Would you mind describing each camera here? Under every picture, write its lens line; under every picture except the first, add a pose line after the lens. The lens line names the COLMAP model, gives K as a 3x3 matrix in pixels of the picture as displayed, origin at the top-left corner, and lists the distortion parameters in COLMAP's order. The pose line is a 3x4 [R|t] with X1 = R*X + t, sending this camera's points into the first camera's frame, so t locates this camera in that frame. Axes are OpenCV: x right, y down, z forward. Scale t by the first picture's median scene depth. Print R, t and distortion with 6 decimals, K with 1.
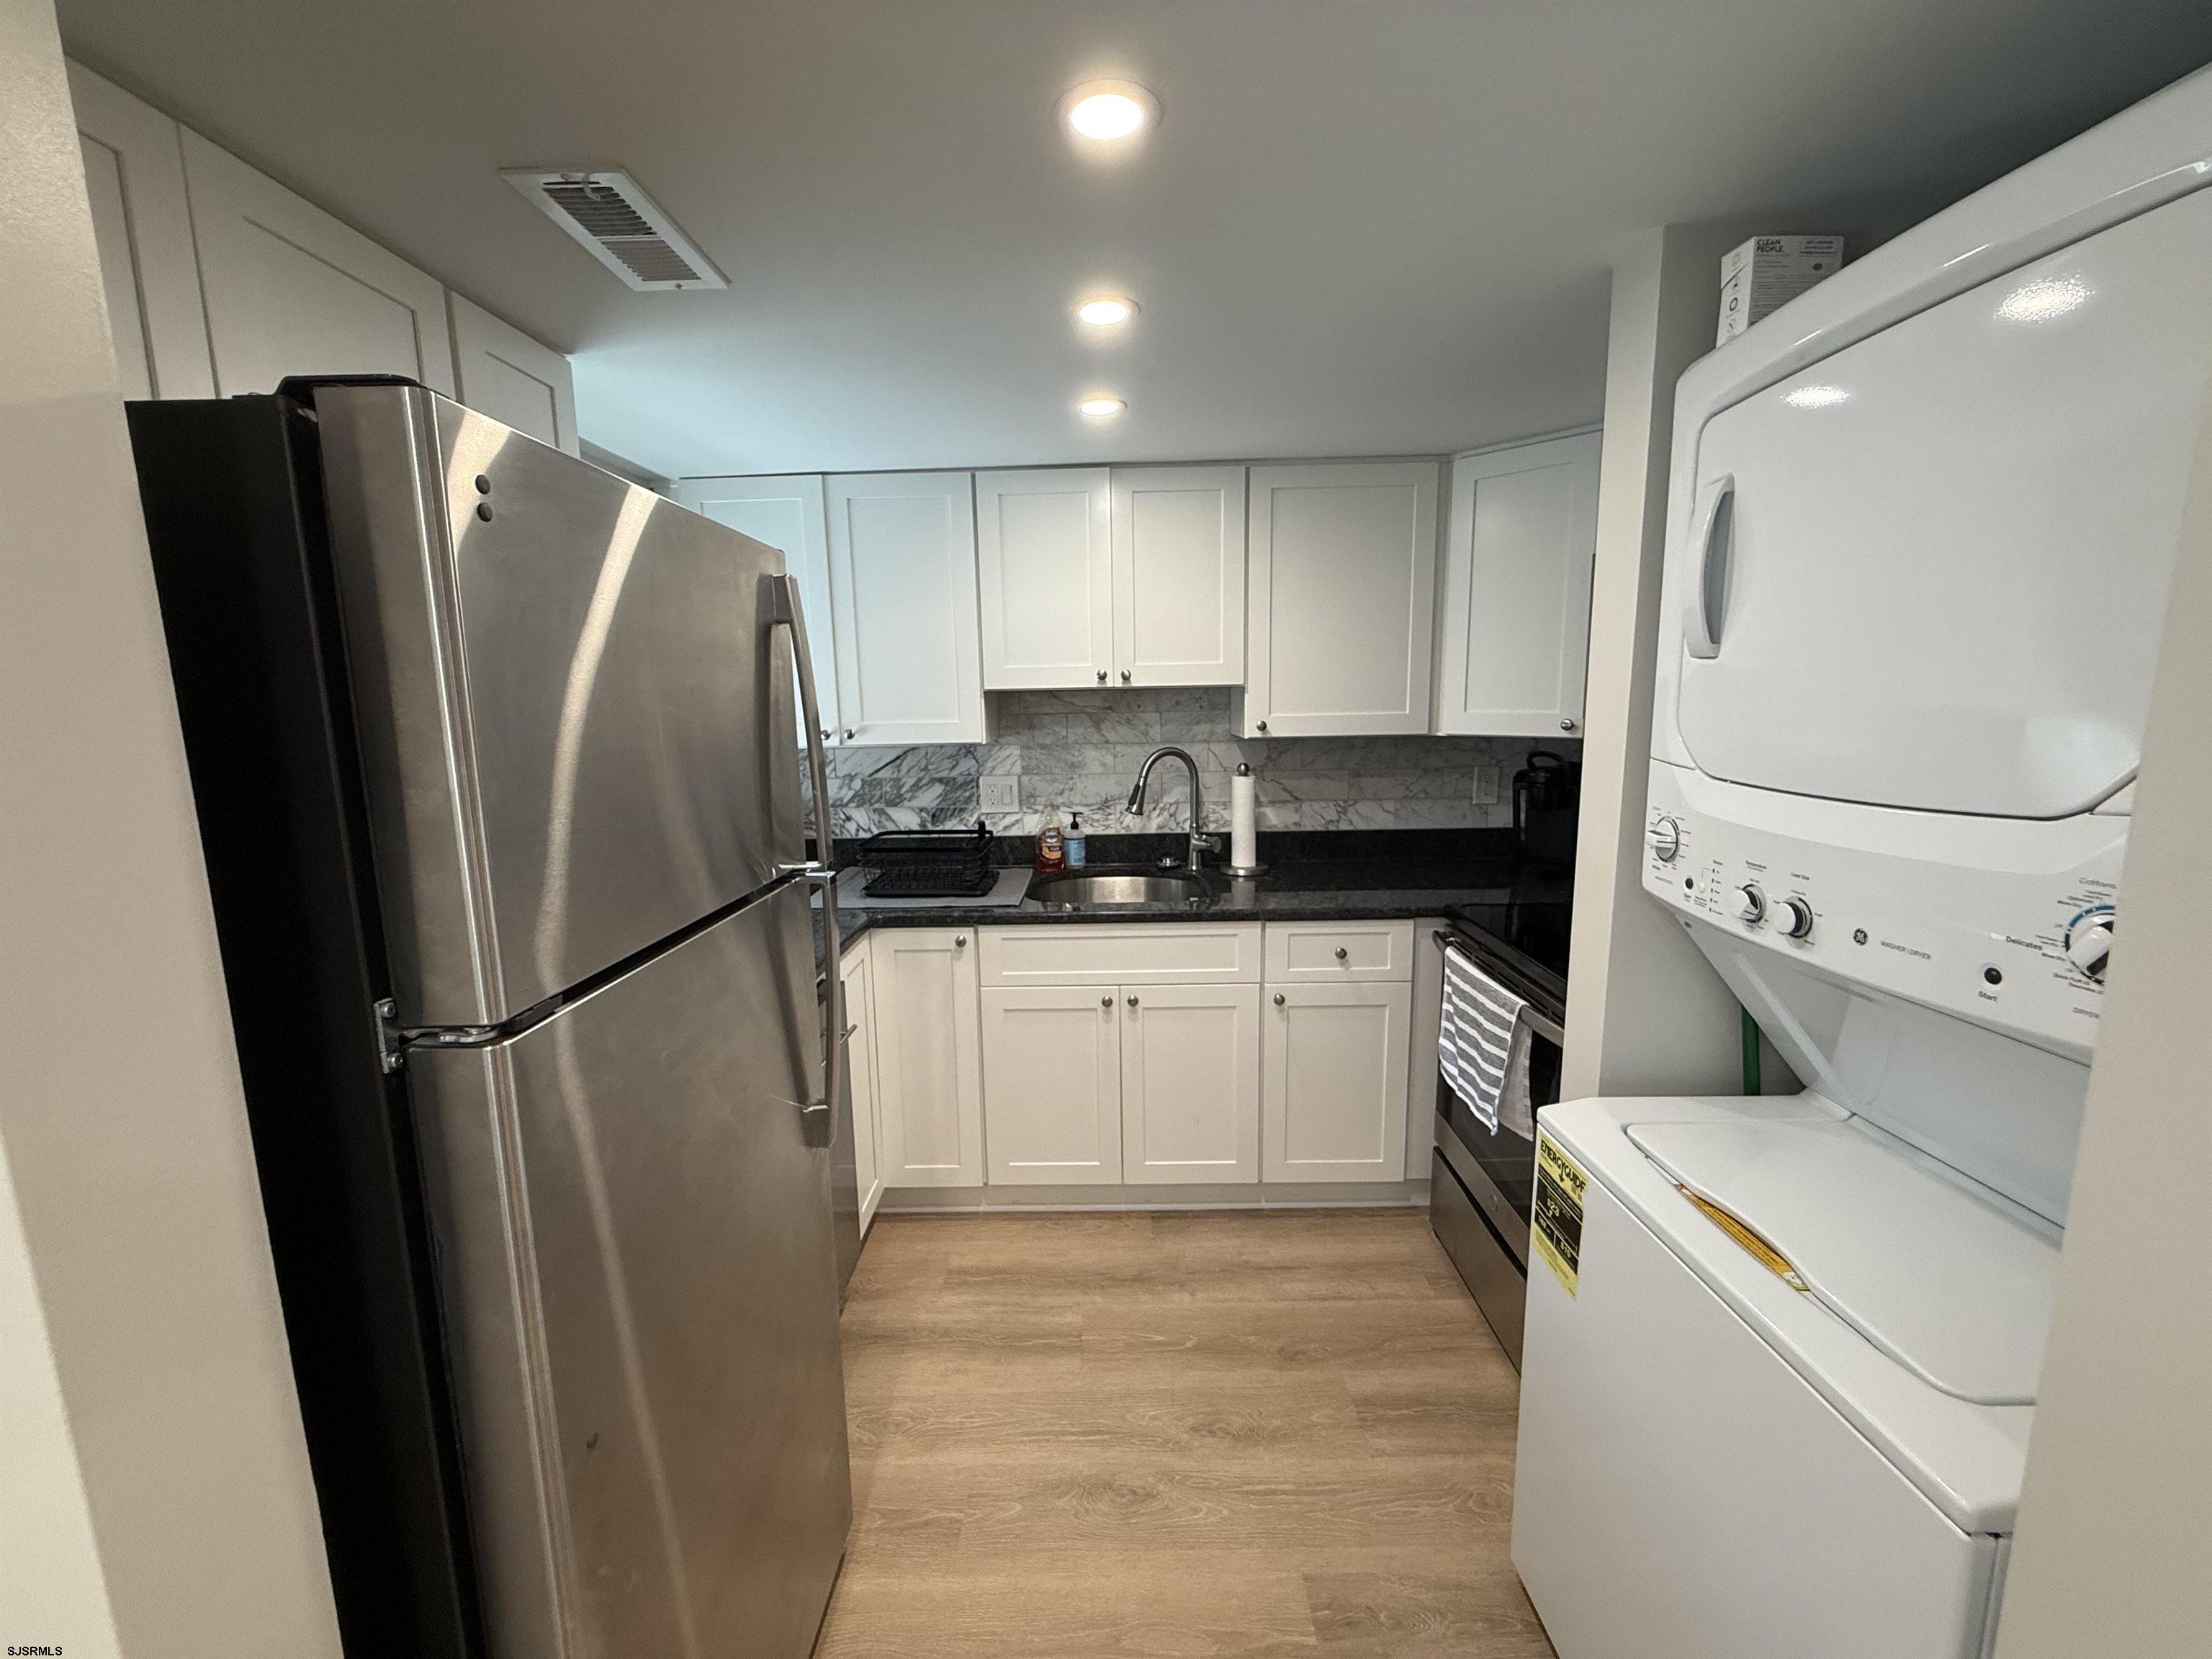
lens RADIAL K [[881.5, 0, 1100.4], [0, 881.5, 829.9], [0, 0, 1]] dist [-0.001068, 0.000199]
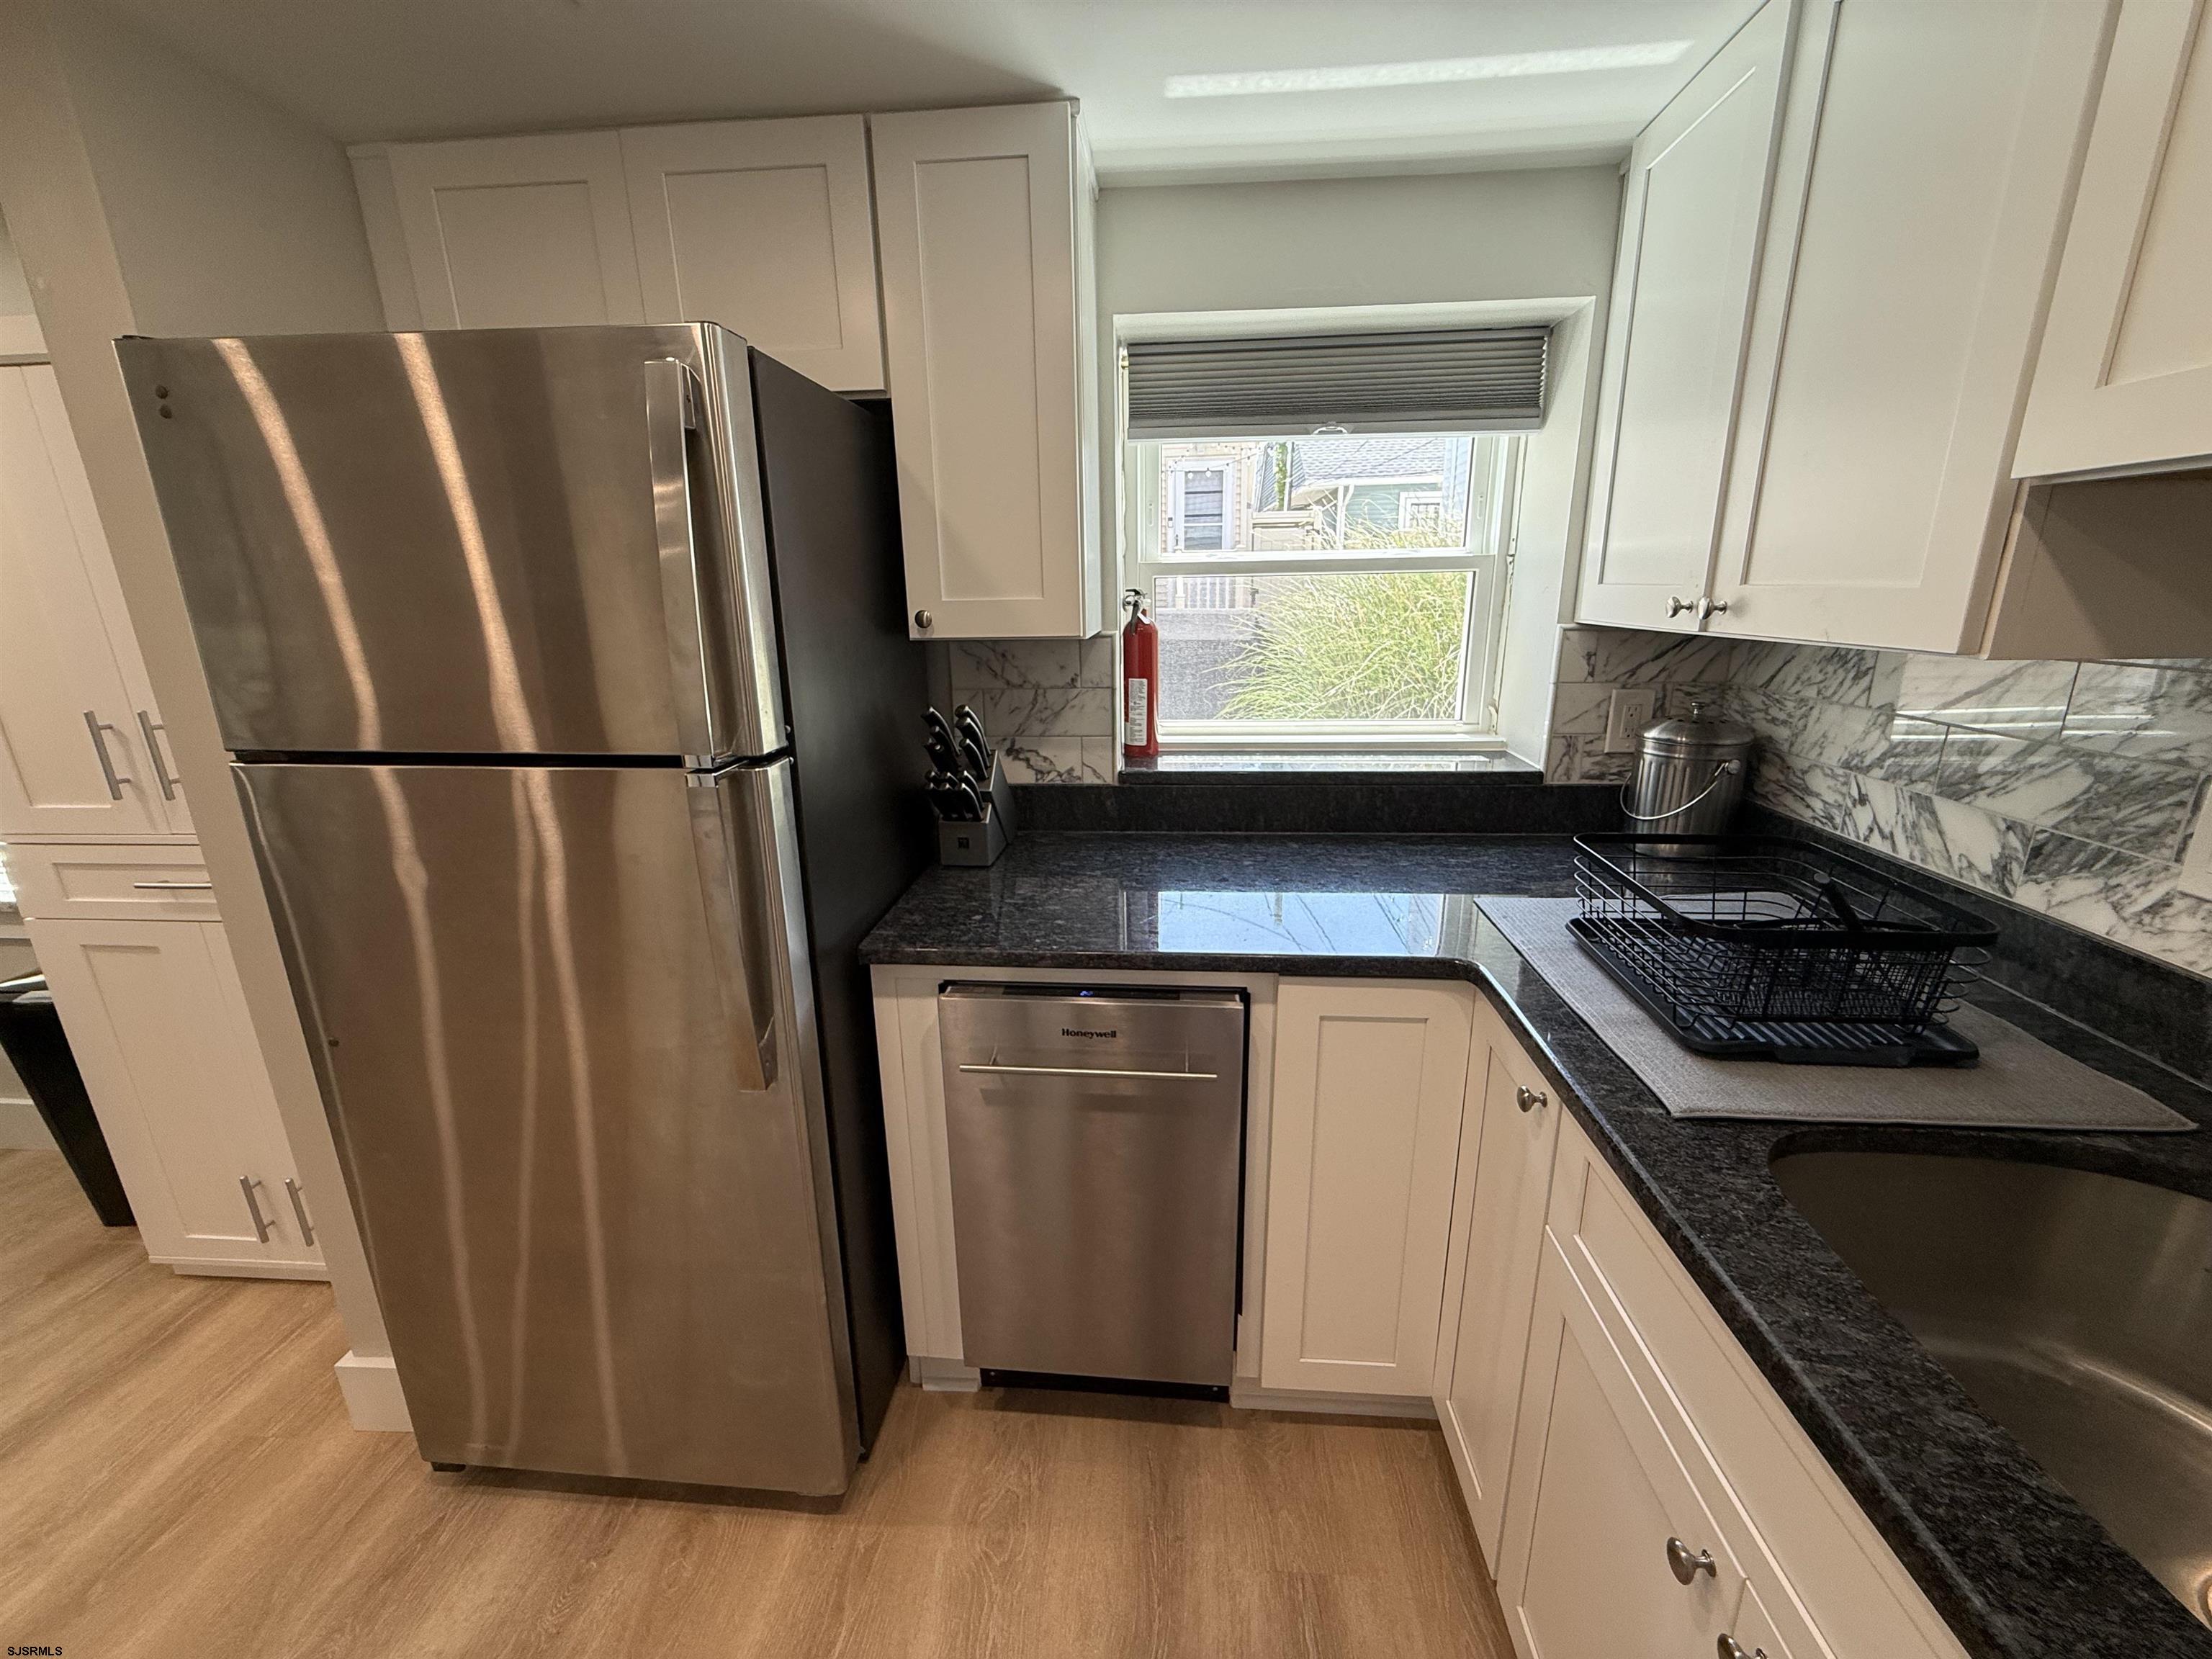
lens RADIAL K [[881.5, 0, 1100.4], [0, 881.5, 829.9], [0, 0, 1]] dist [-0.001068, 0.000199]
pose [[-0.069907, 0.288311, -0.954982, 0.199926], [-0.136603, 0.945539, 0.295460, -0.085157], [0.988156, 0.151108, -0.026716, 0.663628]]
